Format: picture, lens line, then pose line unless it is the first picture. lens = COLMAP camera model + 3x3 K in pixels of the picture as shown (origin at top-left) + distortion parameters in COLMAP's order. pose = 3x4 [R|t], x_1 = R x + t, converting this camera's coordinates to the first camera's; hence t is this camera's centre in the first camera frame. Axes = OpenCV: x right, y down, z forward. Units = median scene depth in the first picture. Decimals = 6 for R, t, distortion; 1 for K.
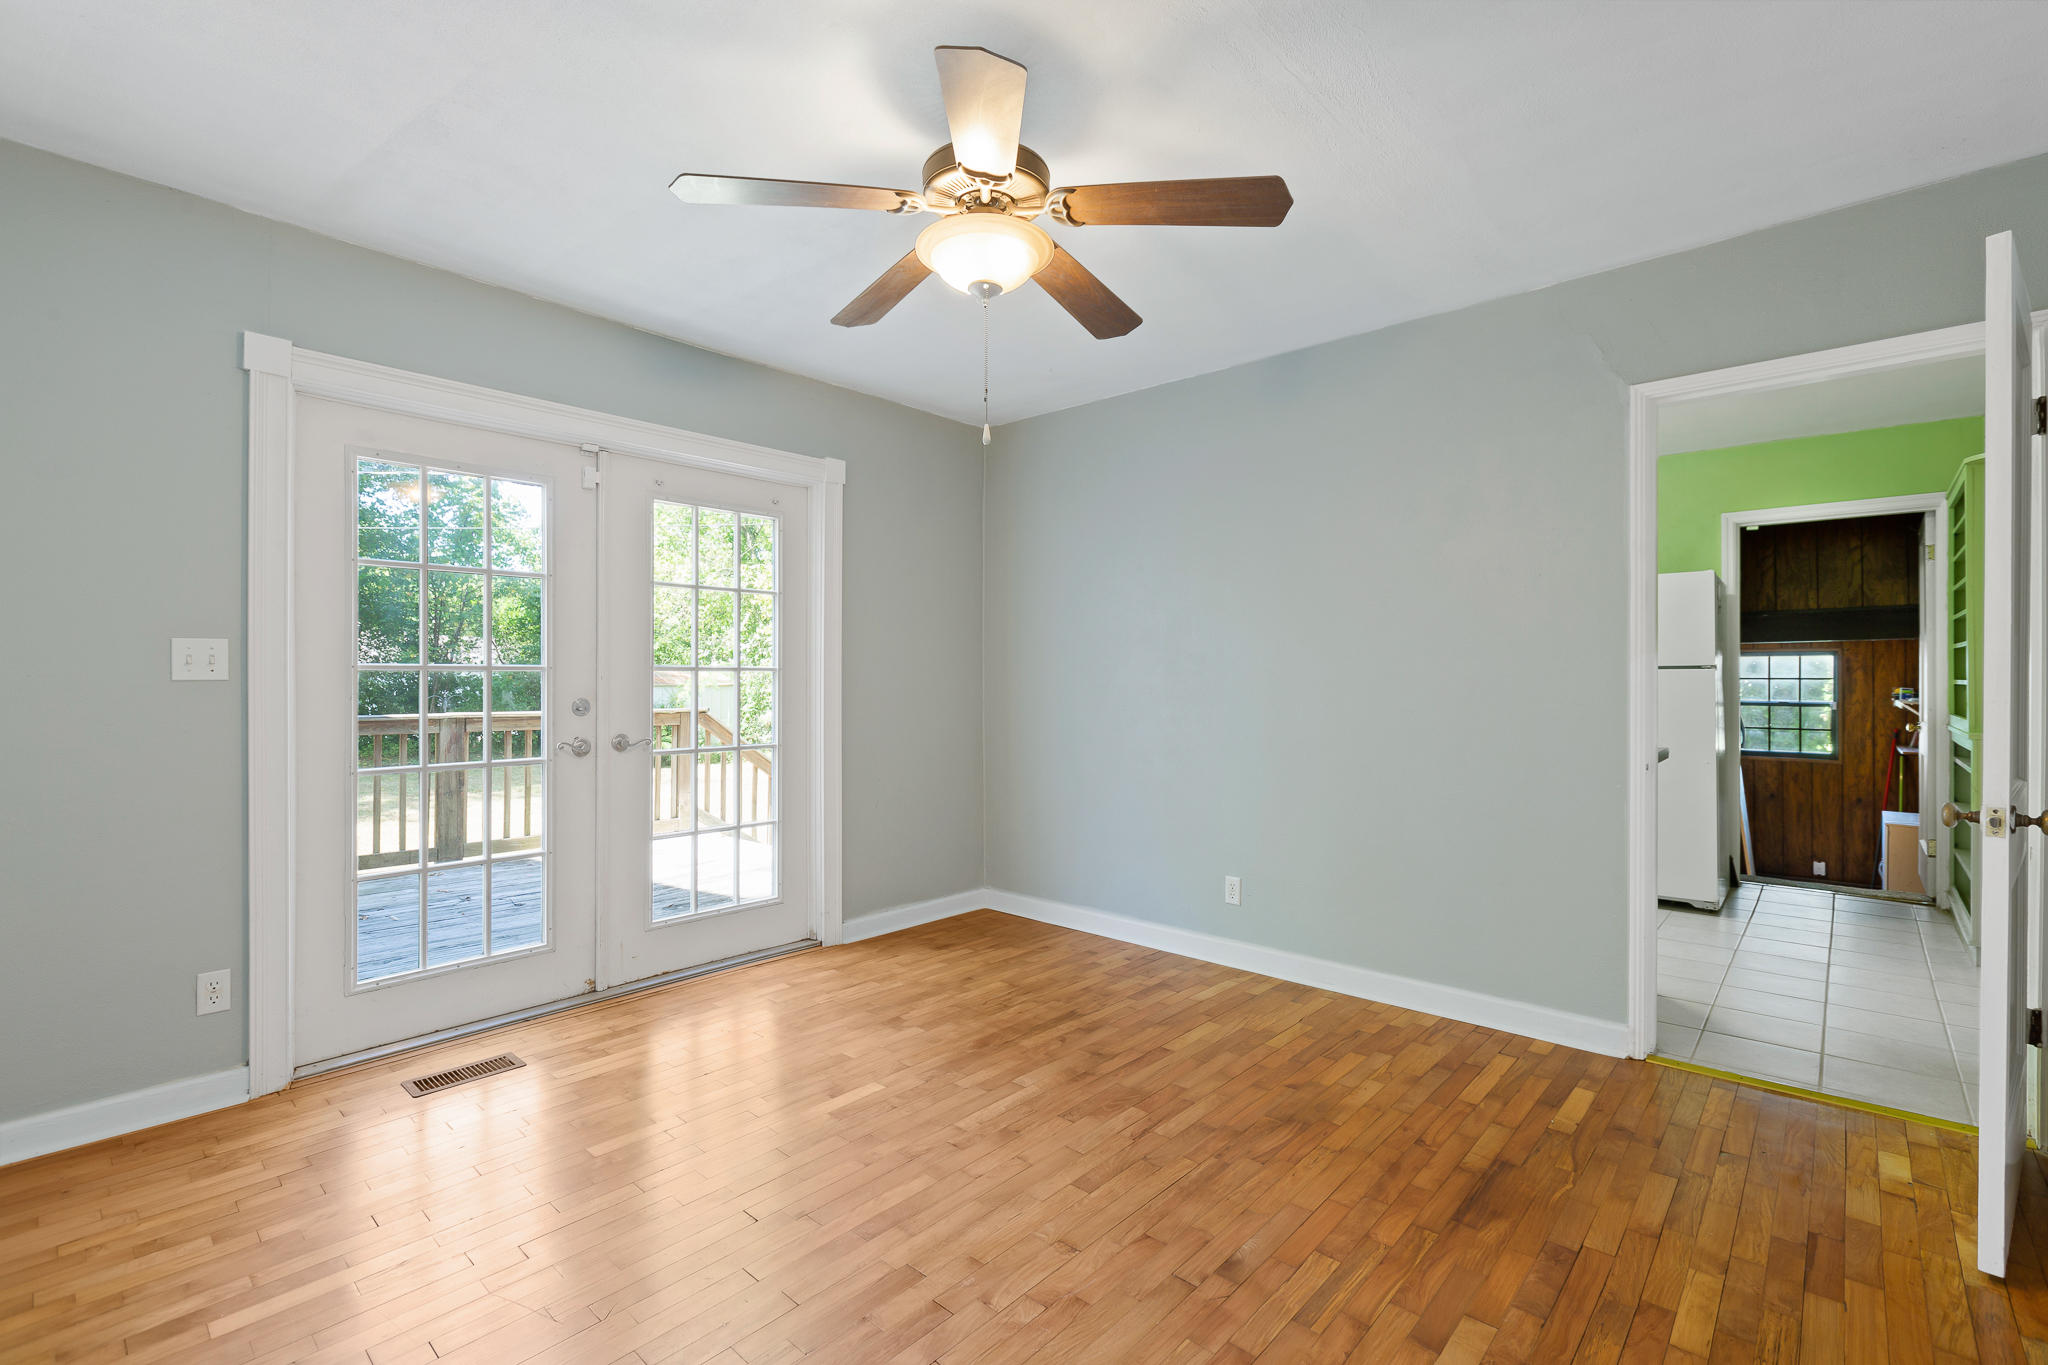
lens RADIAL K [[923.4, 0, 1024.7], [0, 923.4, 682.6], [0, 0, 1]] dist [0.002358, -0.000205]
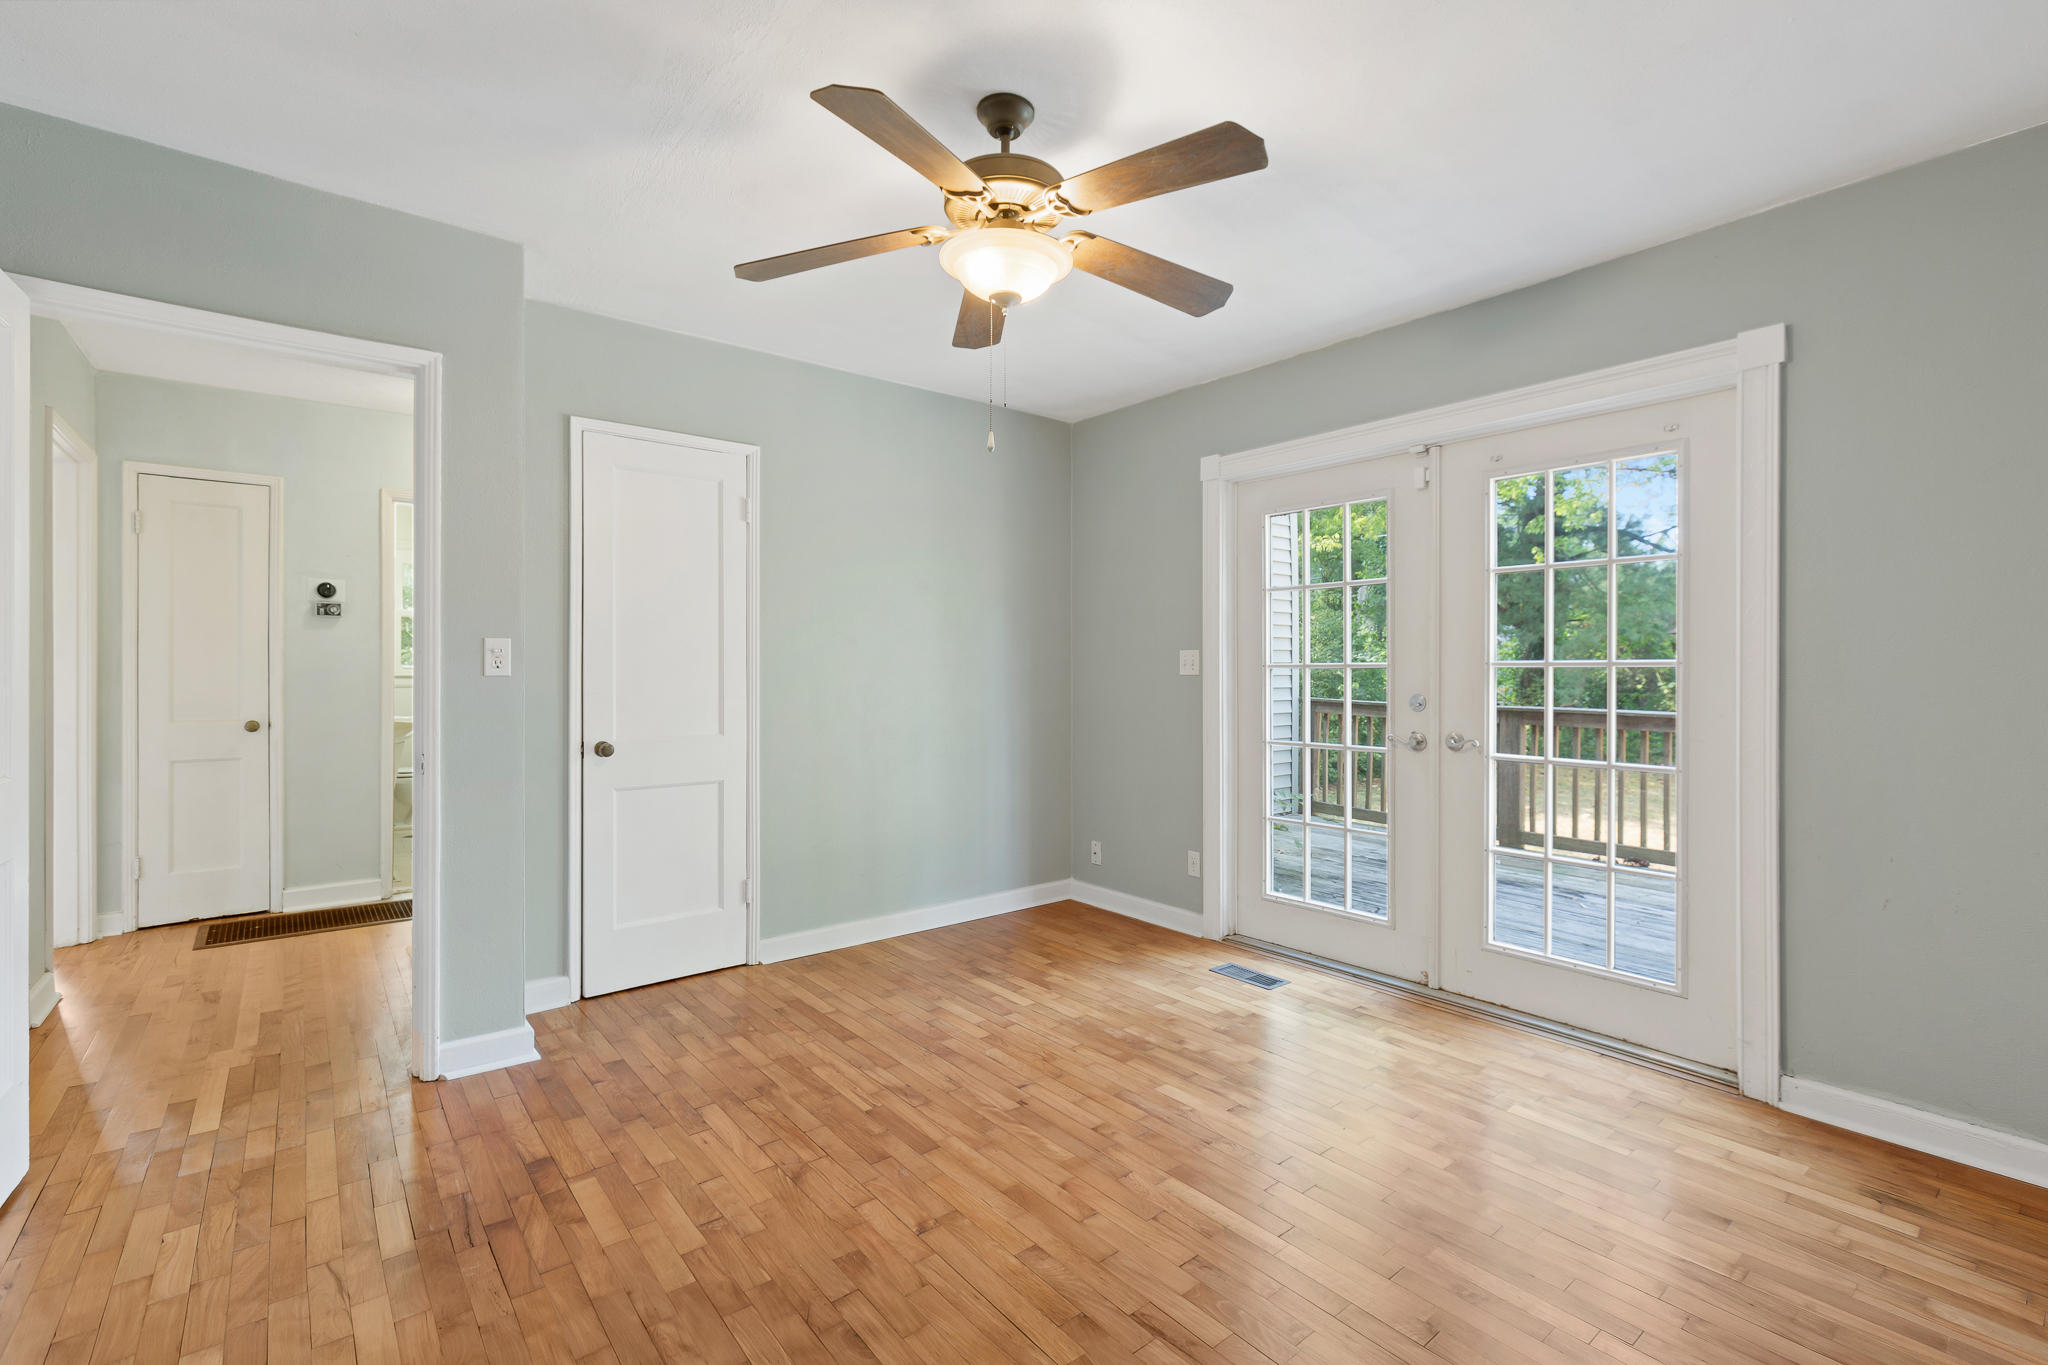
lens RADIAL K [[923.4, 0, 1027.1], [0, 923.4, 672.7], [0, 0, 1]] dist [0.002358, -0.000205]
pose [[-0.166342, 0.001846, -0.986066, 0.636444], [-0.005542, 0.999981, 0.002807, -0.008061], [0.986053, 0.005932, -0.166329, 0.777970]]
